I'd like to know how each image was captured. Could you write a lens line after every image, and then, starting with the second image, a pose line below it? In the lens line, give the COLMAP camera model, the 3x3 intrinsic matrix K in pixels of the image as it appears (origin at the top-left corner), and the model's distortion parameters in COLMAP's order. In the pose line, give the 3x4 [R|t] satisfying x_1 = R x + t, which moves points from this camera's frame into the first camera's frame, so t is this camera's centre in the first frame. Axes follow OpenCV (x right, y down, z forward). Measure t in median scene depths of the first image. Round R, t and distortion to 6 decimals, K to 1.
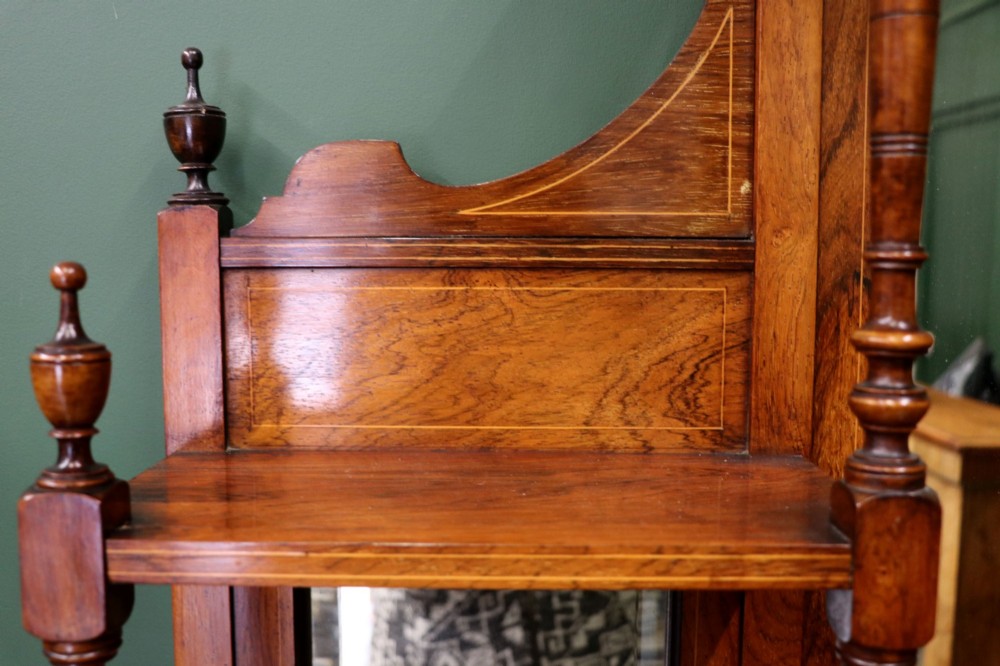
lens RADIAL K [[1002.8, 0, 499.7], [0, 1002.8, 346.3], [0, 0, 1]] dist [-0.083944, 0.017328]
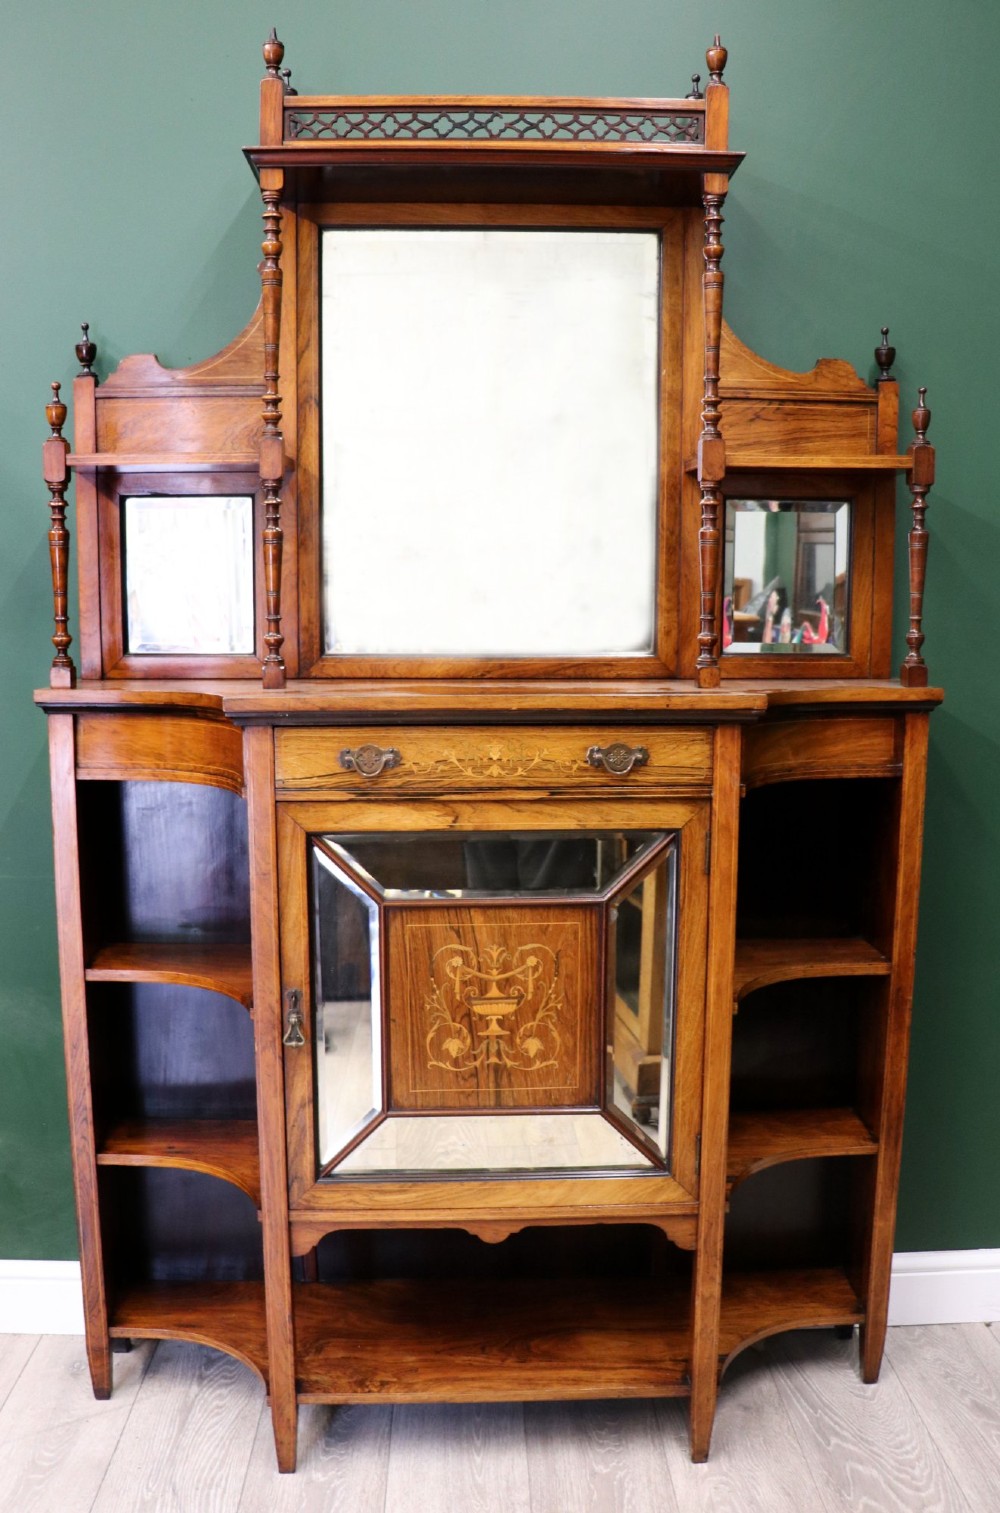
lens RADIAL K [[1309.6, 0, 496.3], [0, 1309.6, 756.1], [0, 0, 1]] dist [-0.198522, 0.176508]
pose [[0.999165, -0.004715, 0.040581, 0.739669], [0.002600, 0.998643, 0.052006, 0.779583], [-0.040771, -0.051858, 0.997822, -2.819521]]
